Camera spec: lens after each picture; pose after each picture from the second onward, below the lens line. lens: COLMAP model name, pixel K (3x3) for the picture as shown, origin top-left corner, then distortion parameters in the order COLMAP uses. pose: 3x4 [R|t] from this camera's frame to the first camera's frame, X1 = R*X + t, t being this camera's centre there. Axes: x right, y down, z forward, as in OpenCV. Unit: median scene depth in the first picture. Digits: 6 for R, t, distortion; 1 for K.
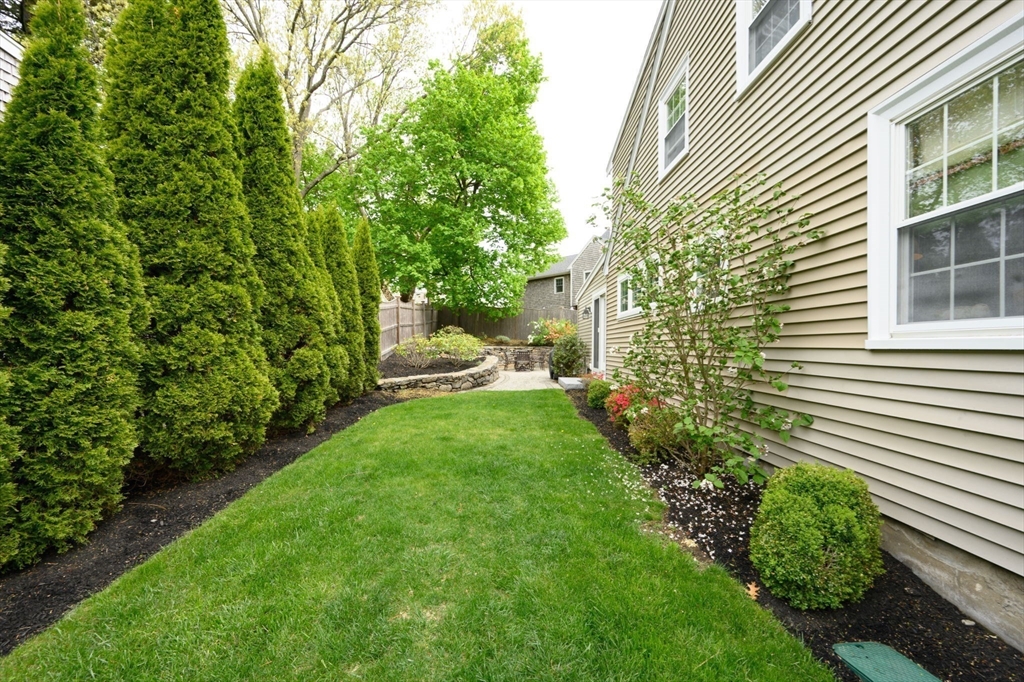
lens RADIAL K [[410.0, 0, 512.0], [0, 410.0, 341.0], [0, 0, 1]] dist [0.000893, 0.000162]
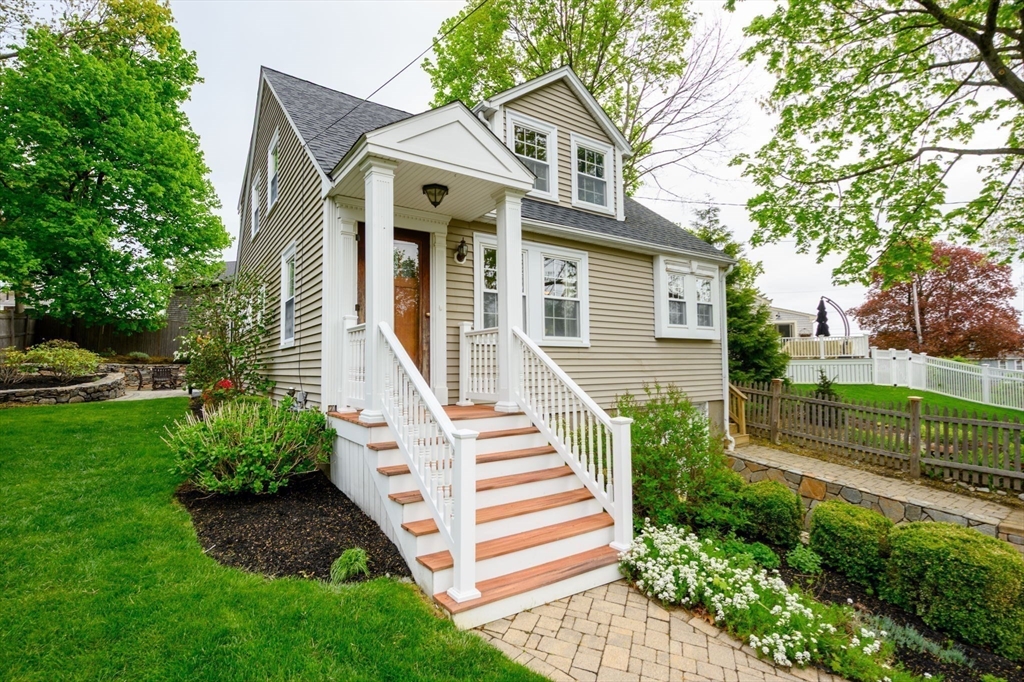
lens RADIAL K [[504.6, 0, 544.7], [0, 504.6, 345.2], [0, 0, 1]] dist [-0.013486, 0.000463]
pose [[0.812096, 0.008136, 0.583466, 0.060218], [0.012343, 0.999440, -0.031117, 0.016974], [-0.583393, 0.032472, 0.811541, -0.372100]]
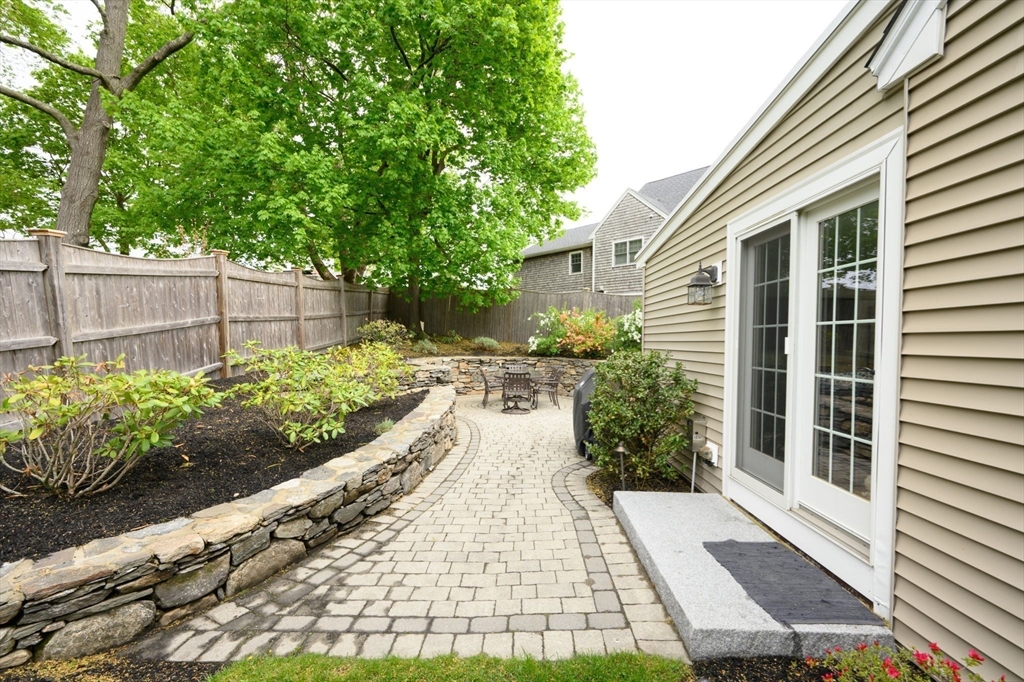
lens RADIAL K [[410.0, 0, 512.0], [0, 410.0, 341.0], [0, 0, 1]] dist [0.000893, 0.000162]
pose [[0.999827, 0.005649, -0.017729, 0.026703], [-0.005290, 0.999782, 0.020178, -0.020280], [0.017839, -0.020081, 0.999639, 0.440596]]
